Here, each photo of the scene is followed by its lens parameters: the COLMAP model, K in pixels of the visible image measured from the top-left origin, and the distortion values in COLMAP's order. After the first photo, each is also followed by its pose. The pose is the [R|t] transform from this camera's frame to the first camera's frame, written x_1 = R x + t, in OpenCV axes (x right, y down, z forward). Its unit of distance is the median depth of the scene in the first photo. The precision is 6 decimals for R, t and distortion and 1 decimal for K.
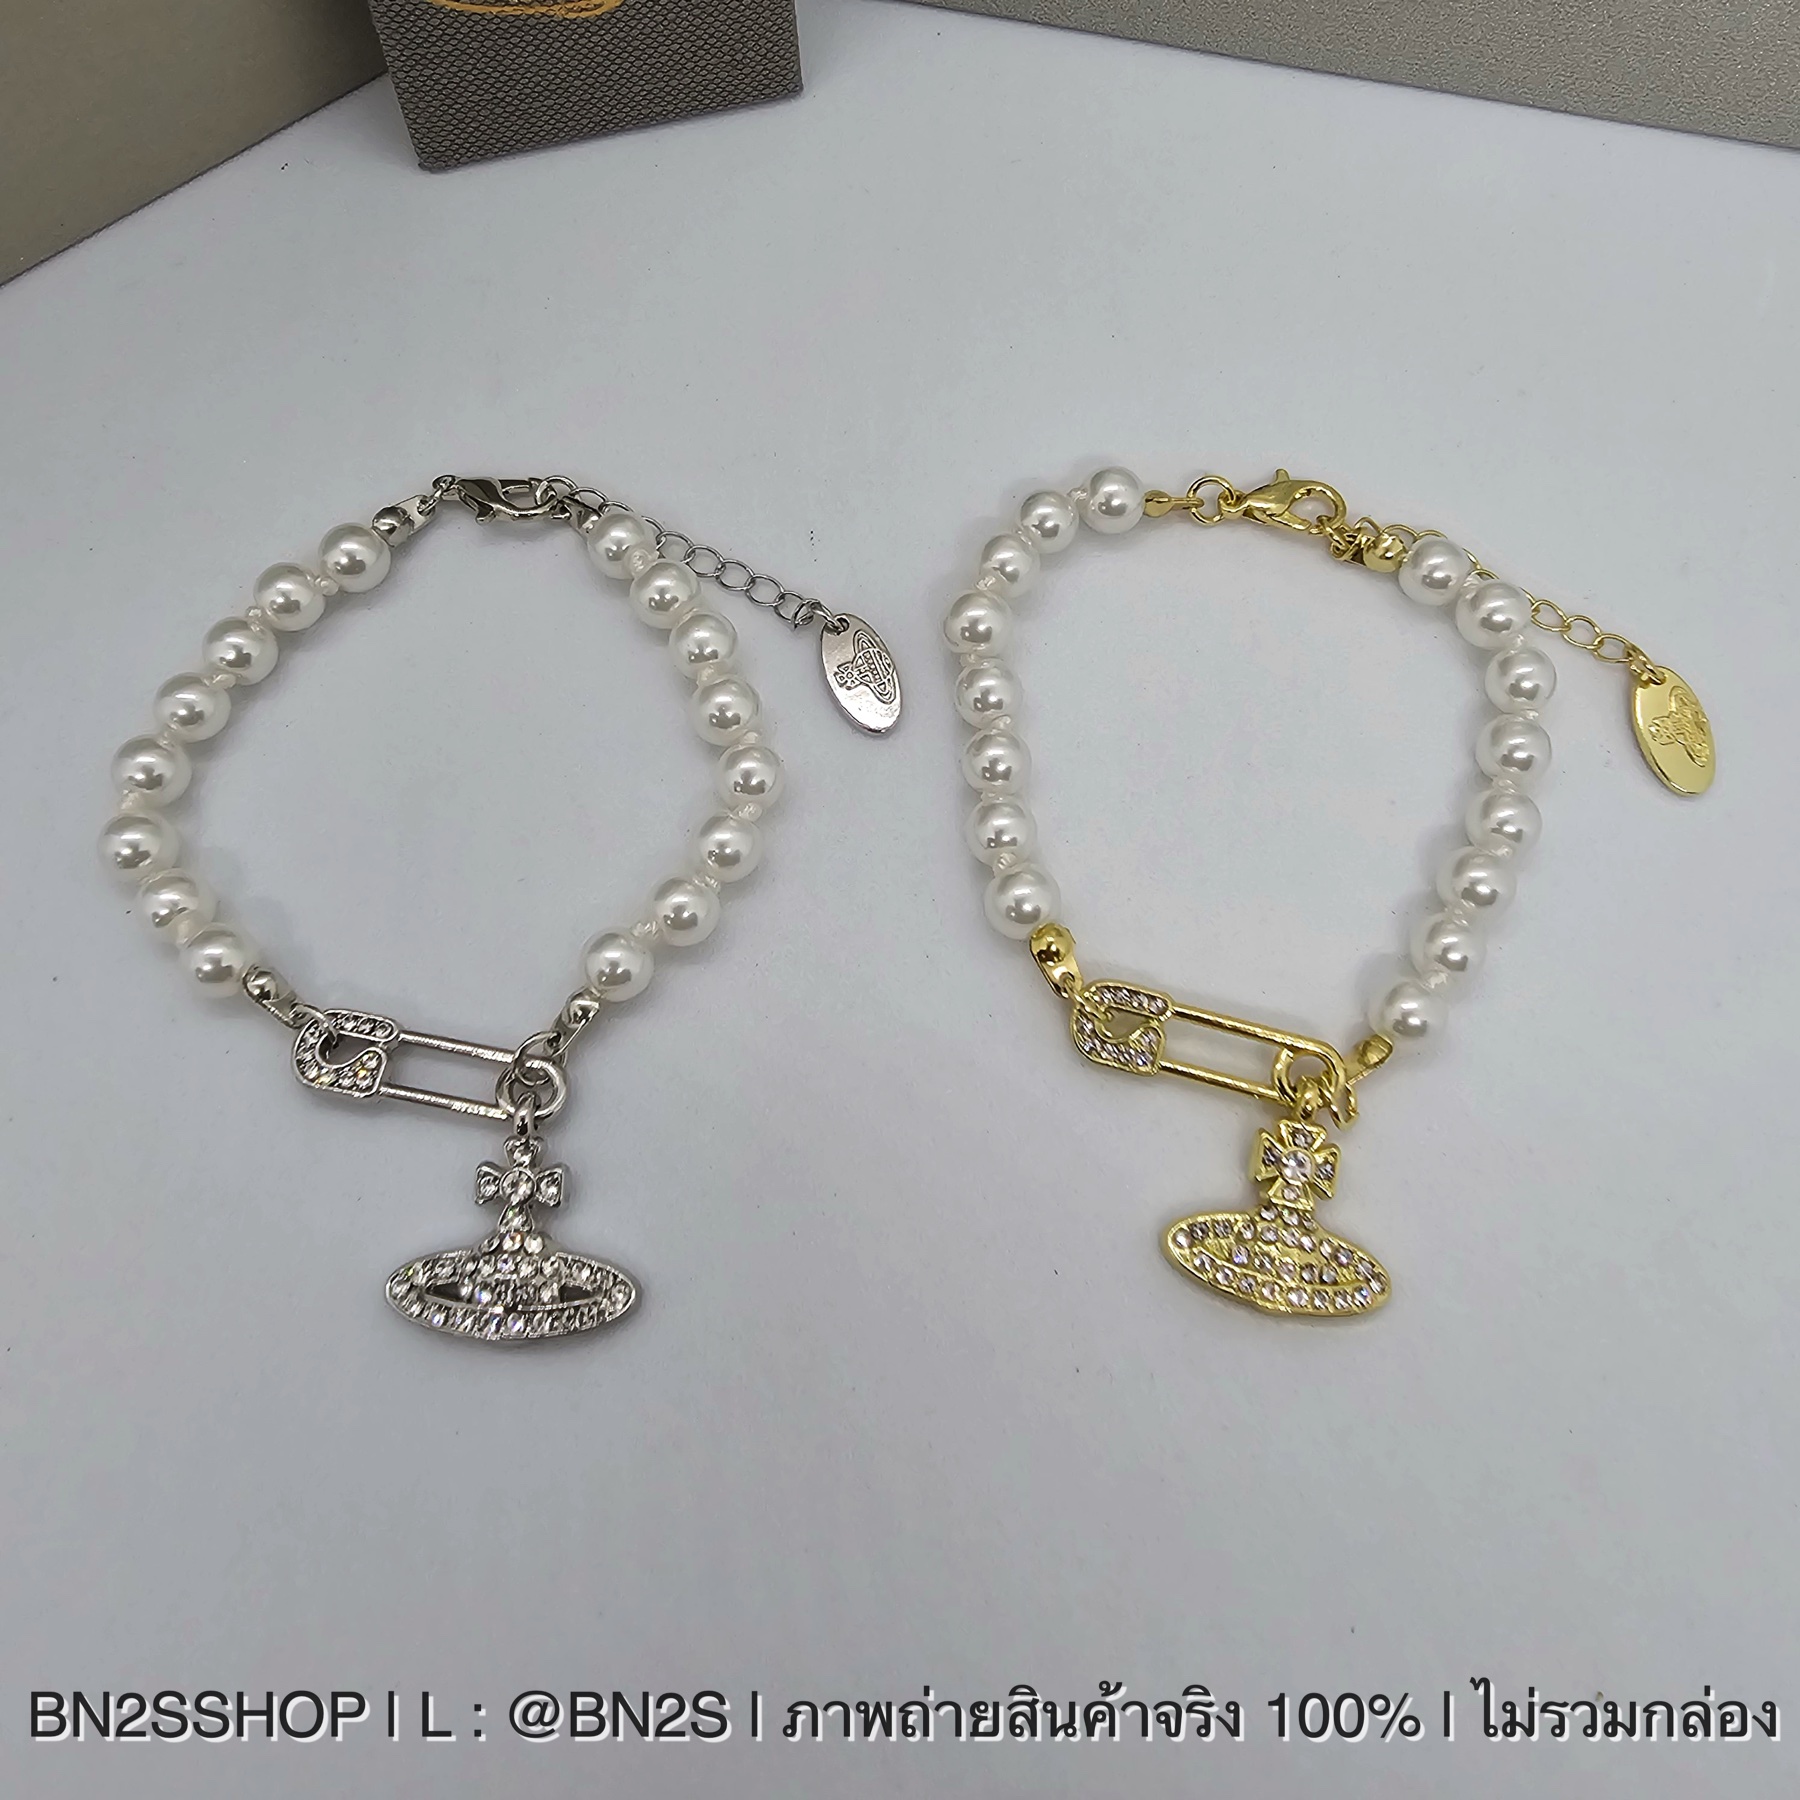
lens RADIAL K [[2279.1, 0, 900.0], [0, 2279.1, 900.0], [0, 0, 1]] dist [-0.014179, 0.024657]
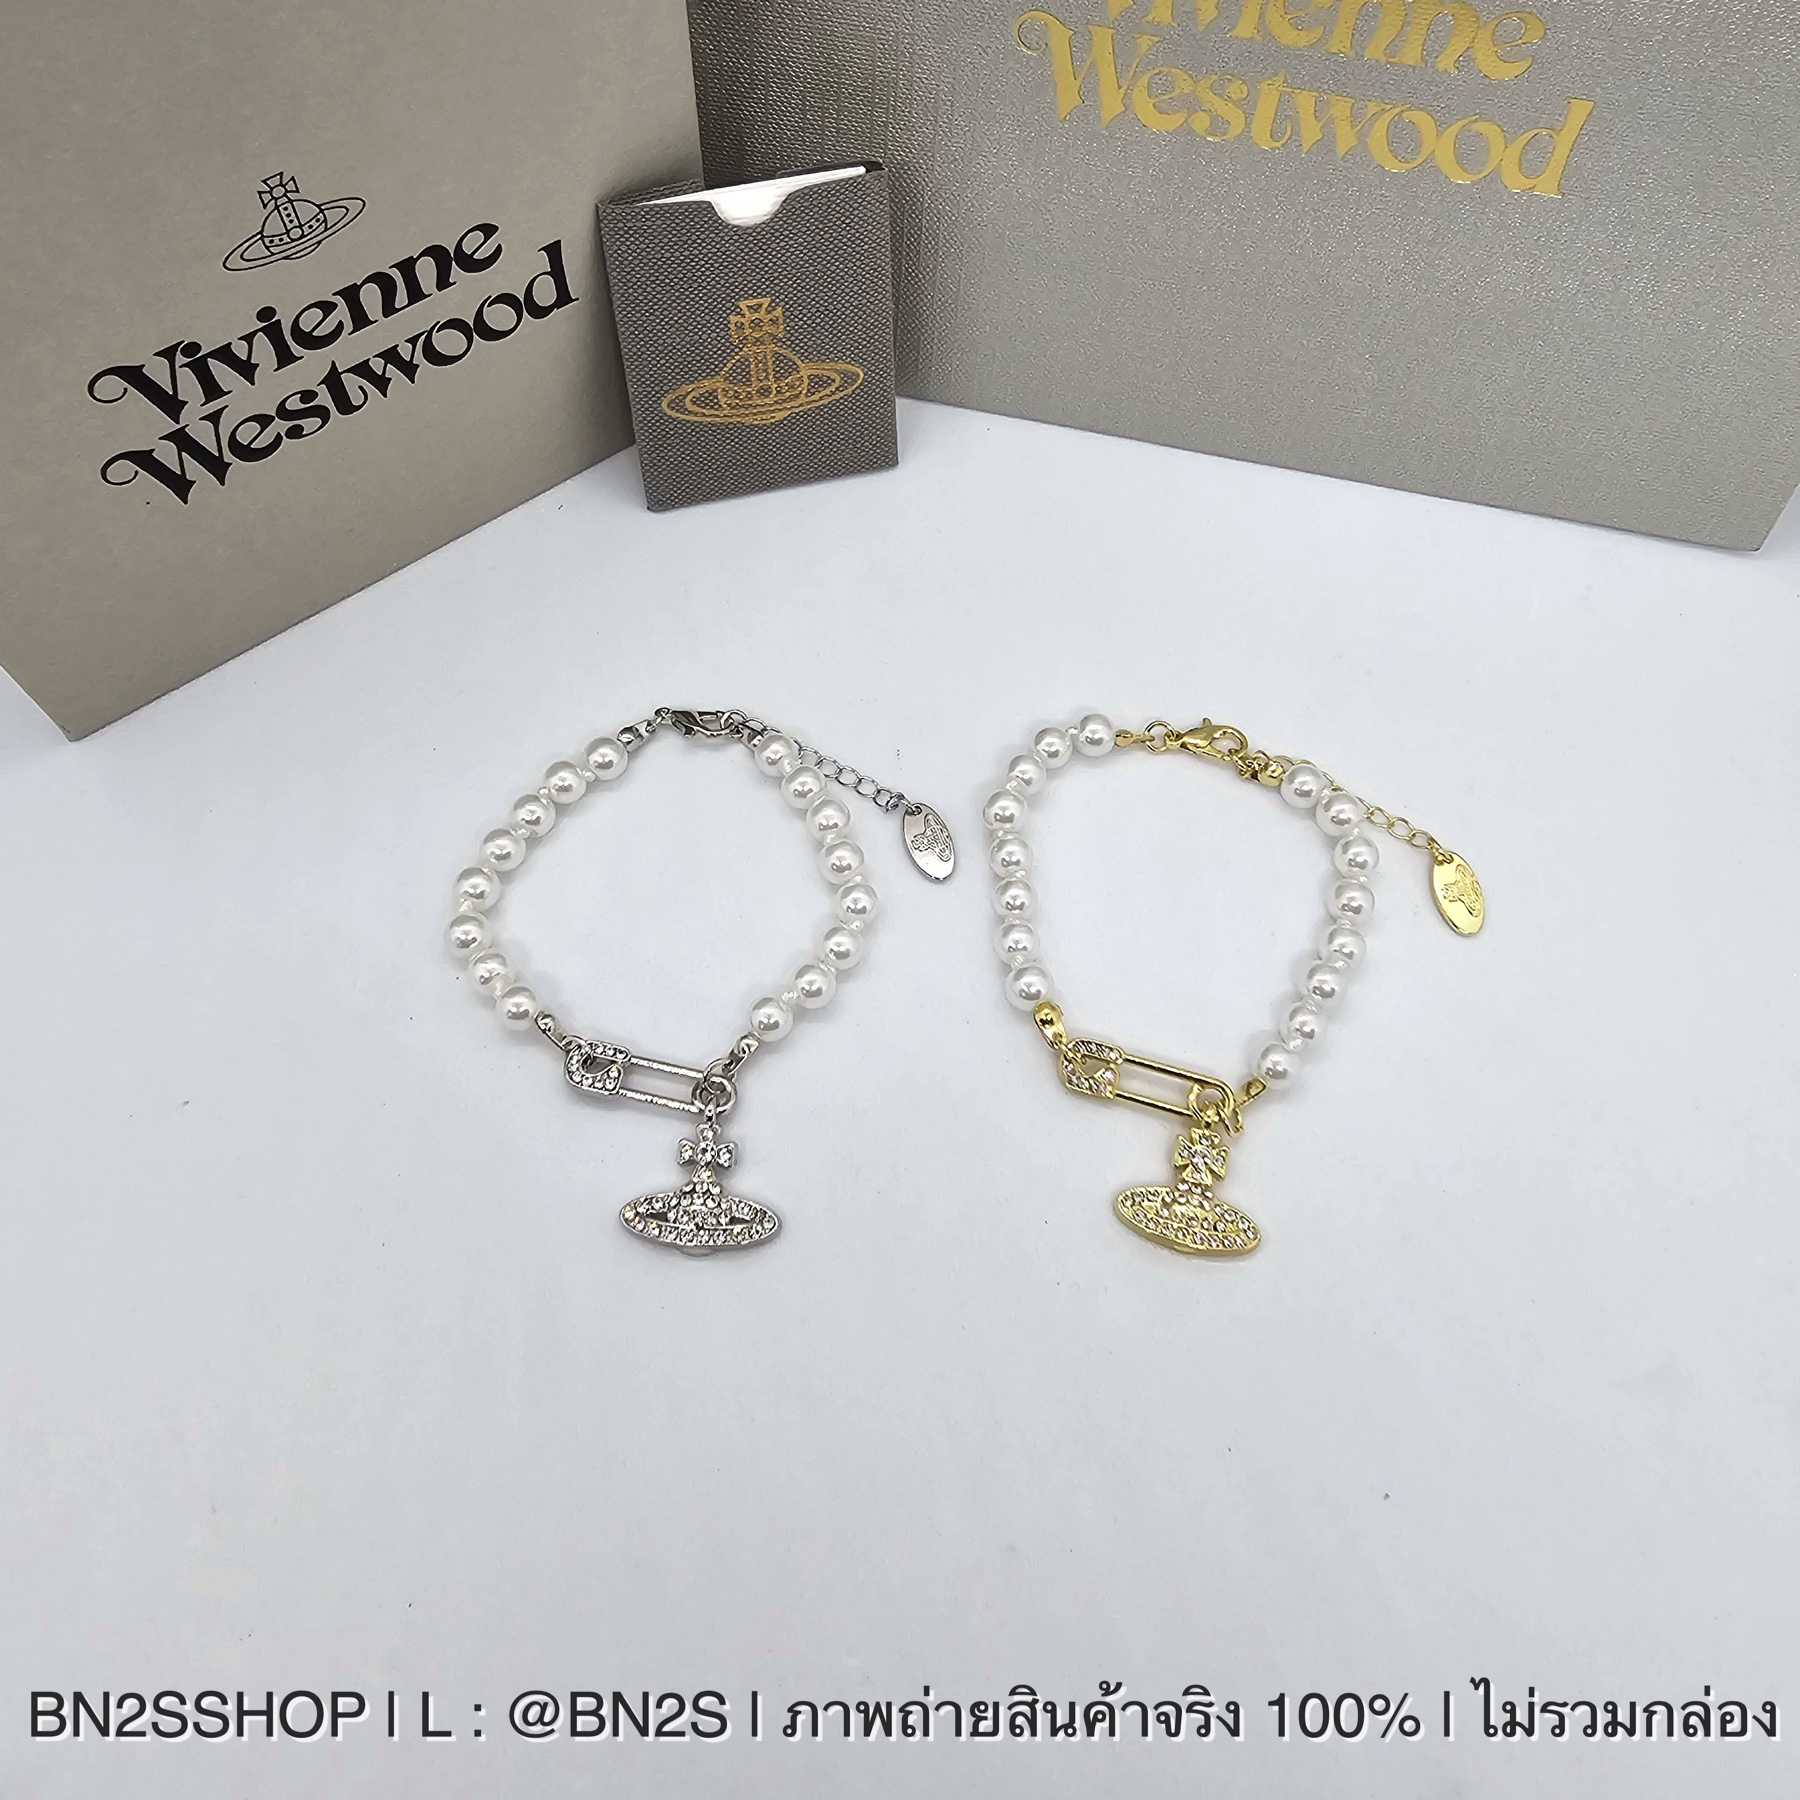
lens RADIAL K [[2279.1, 0, 900.0], [0, 2279.1, 900.0], [0, 0, 1]] dist [-0.014179, 0.024657]
pose [[0.999572, 0.026955, -0.011351, -0.018638], [-0.027989, 0.994195, -0.103891, 0.104171], [0.008484, 0.104164, 0.994524, -0.548271]]
